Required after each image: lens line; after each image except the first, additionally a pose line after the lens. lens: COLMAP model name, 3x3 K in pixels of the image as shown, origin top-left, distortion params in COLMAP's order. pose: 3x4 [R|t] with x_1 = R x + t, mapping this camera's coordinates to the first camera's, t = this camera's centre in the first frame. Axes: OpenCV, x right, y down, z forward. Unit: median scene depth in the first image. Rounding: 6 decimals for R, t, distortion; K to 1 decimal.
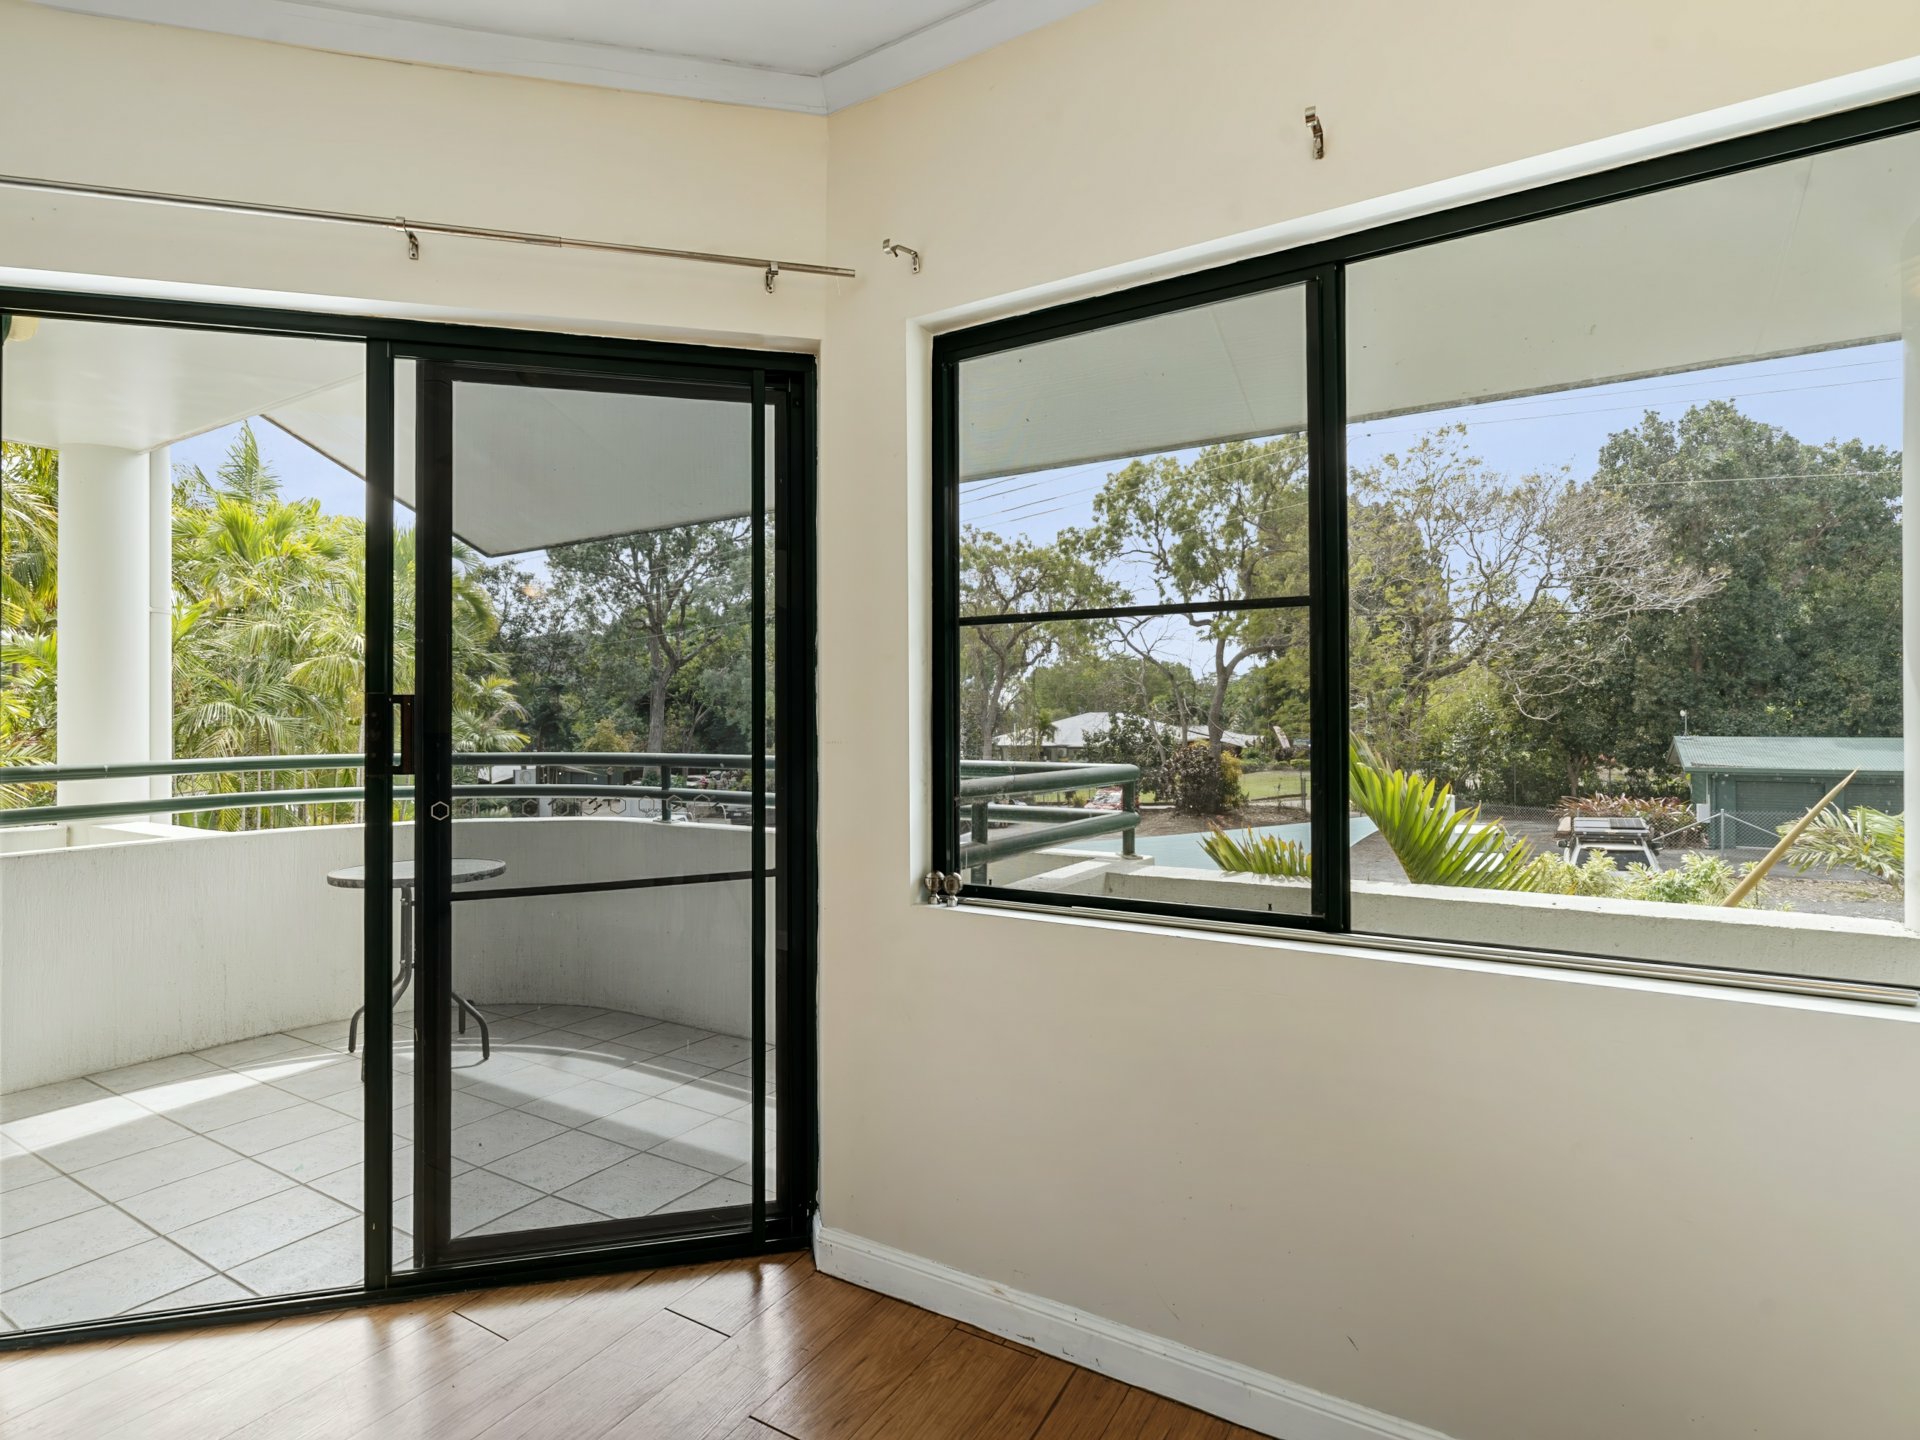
lens RADIAL K [[967.5, 0, 958.0], [0, 967.5, 715.7], [0, 0, 1]] dist [-0.005912, 0.002292]
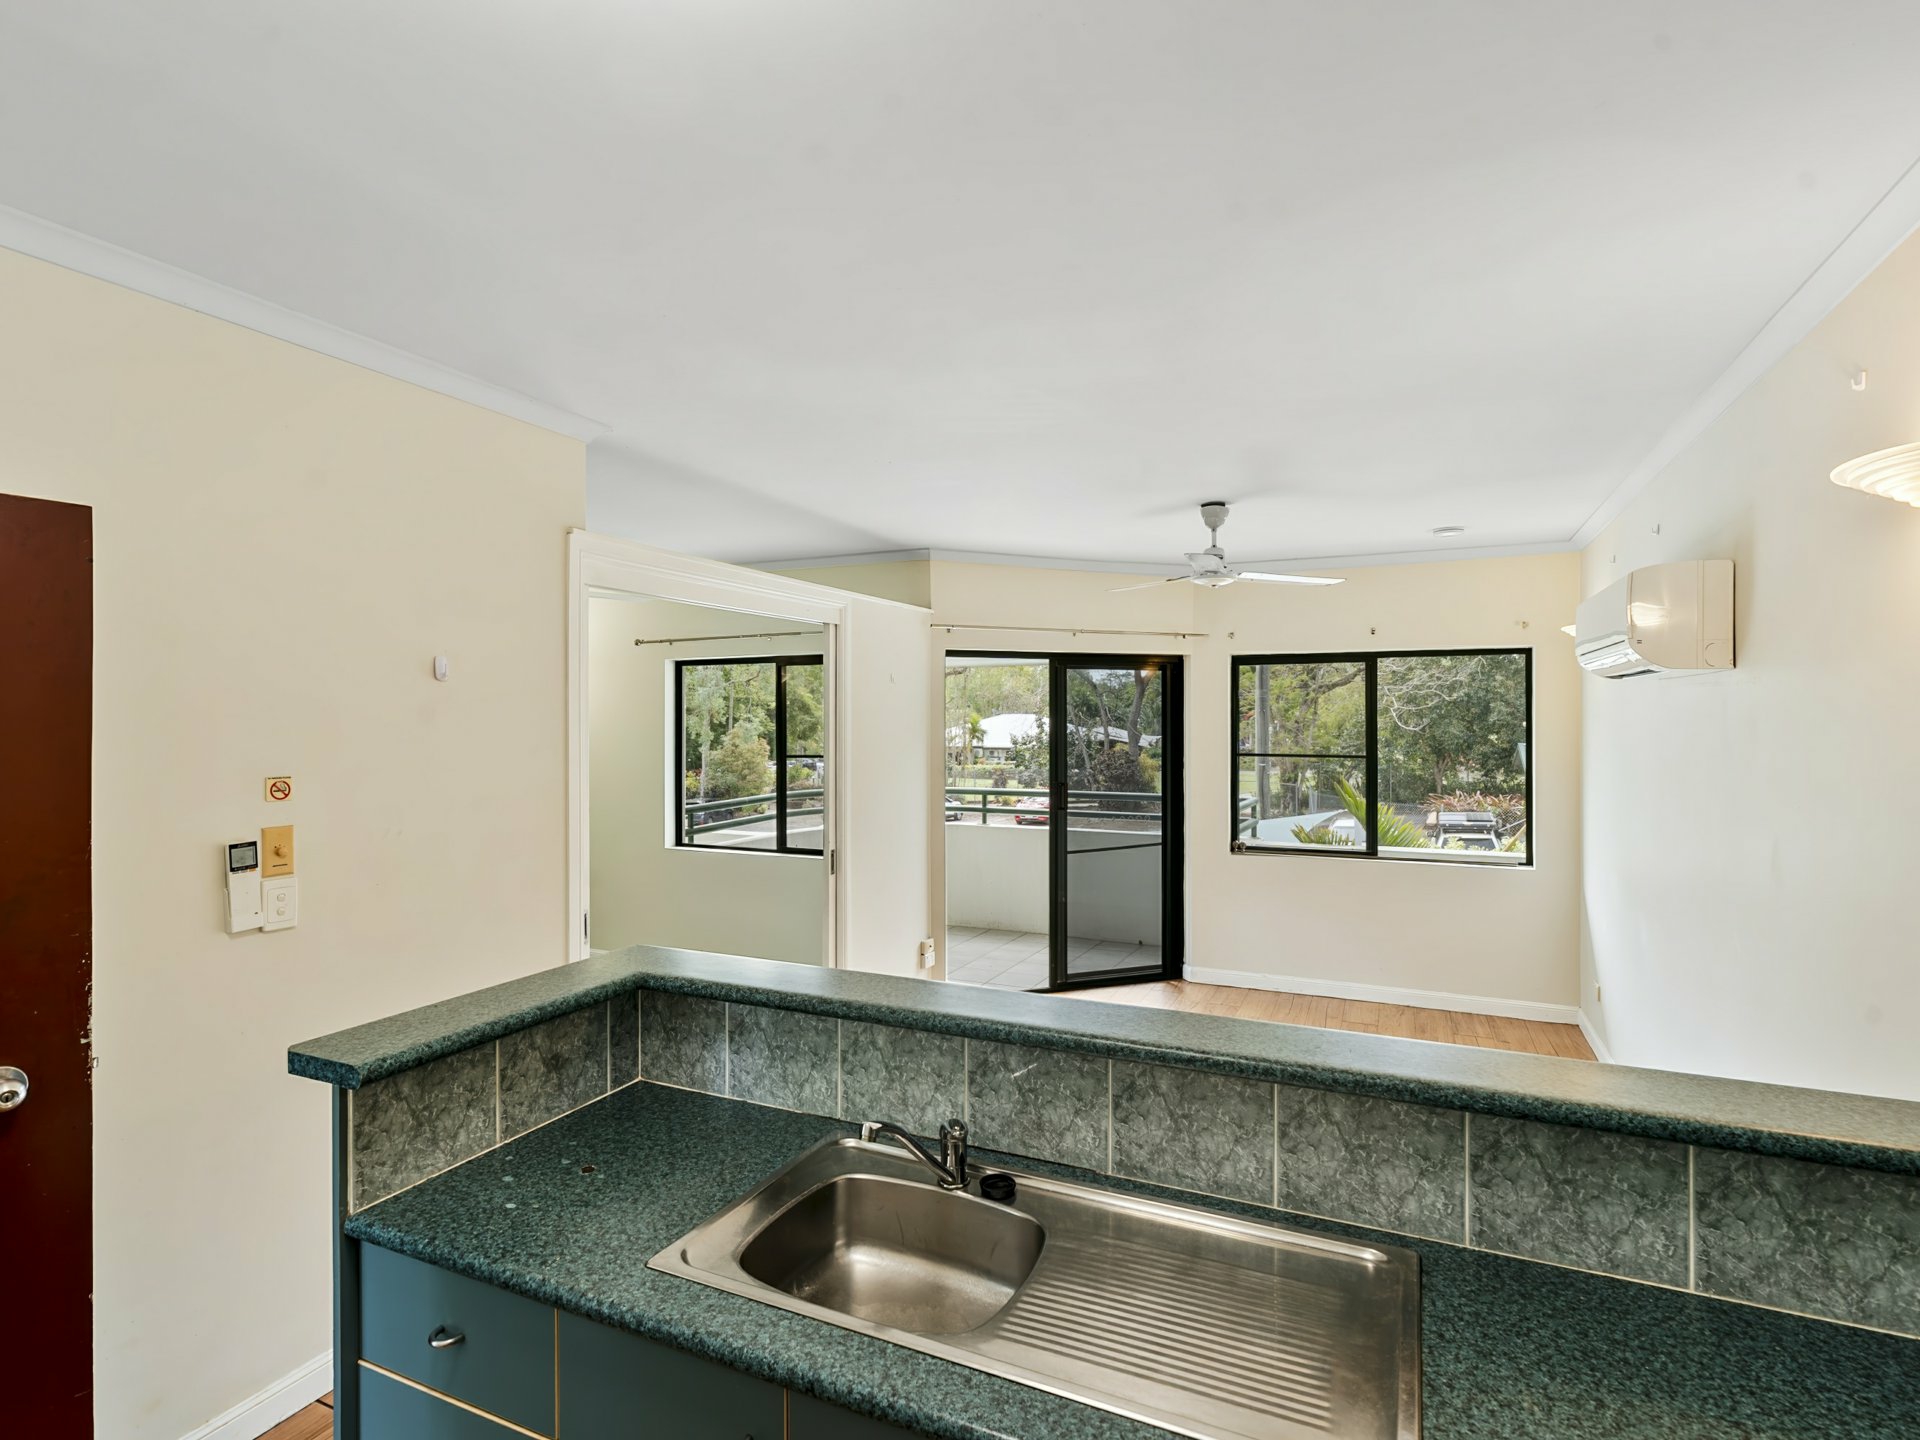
lens RADIAL K [[967.5, 0, 957.9], [0, 967.5, 714.4], [0, 0, 1]] dist [-0.005912, 0.002292]
pose [[0.994432, 0.003170, 0.105334, -0.075160], [-0.003401, 0.999992, 0.002009, -0.014620], [-0.105326, -0.002356, 0.994435, -0.117599]]
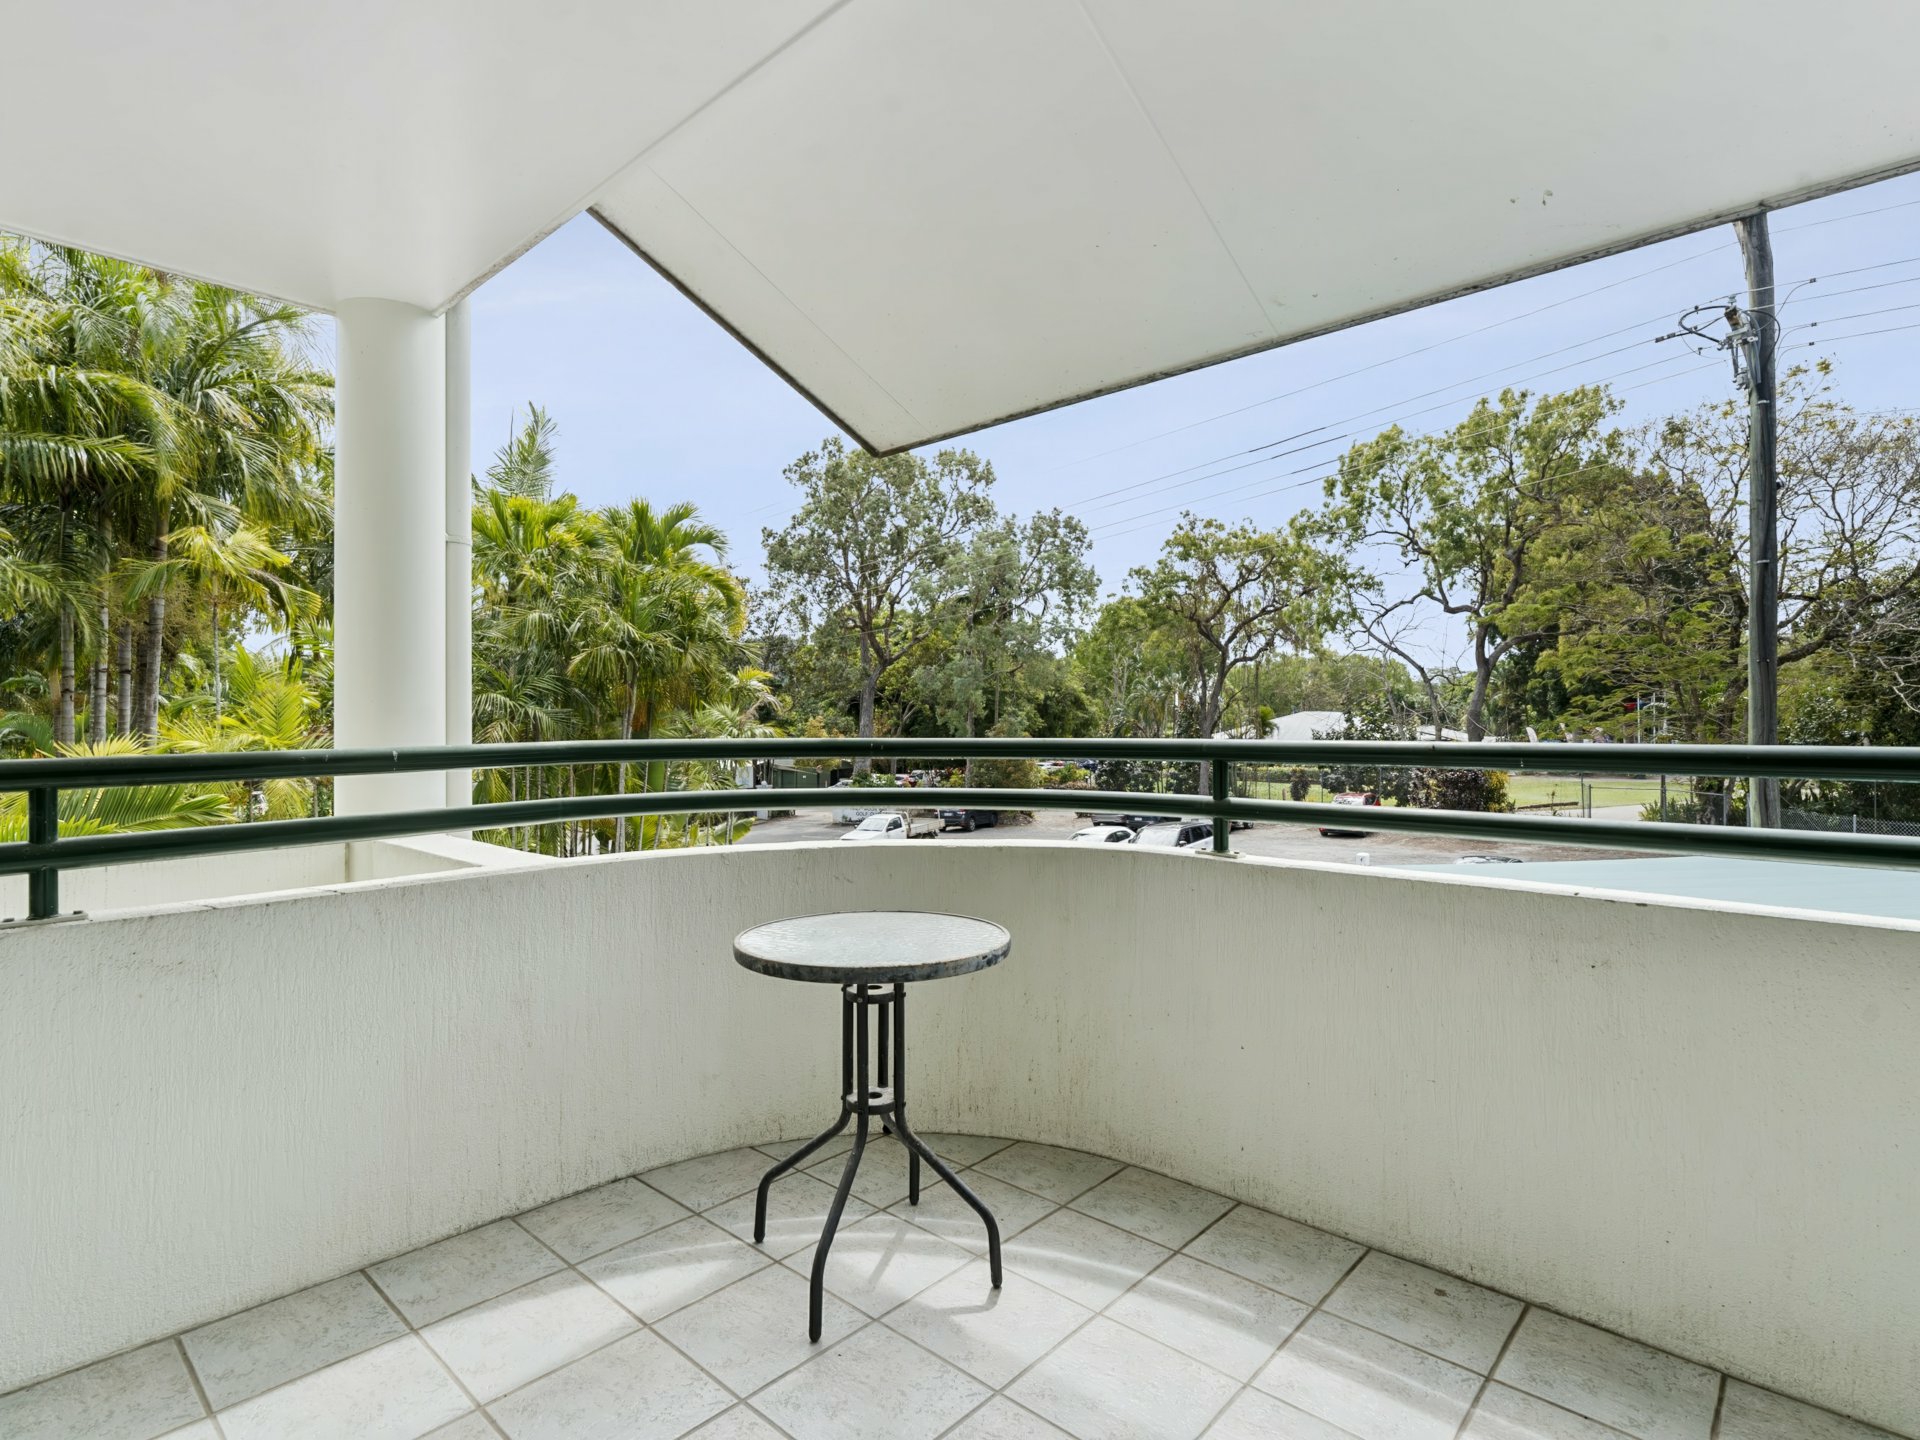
lens RADIAL K [[967.5, 0, 961.1], [0, 967.5, 717.0], [0, 0, 1]] dist [-0.005912, 0.002292]
pose [[0.982105, -0.000238, -0.188332, -0.047447], [0.000476, 0.999999, 0.001220, 0.003353], [0.188332, -0.001288, 0.982105, 0.053264]]
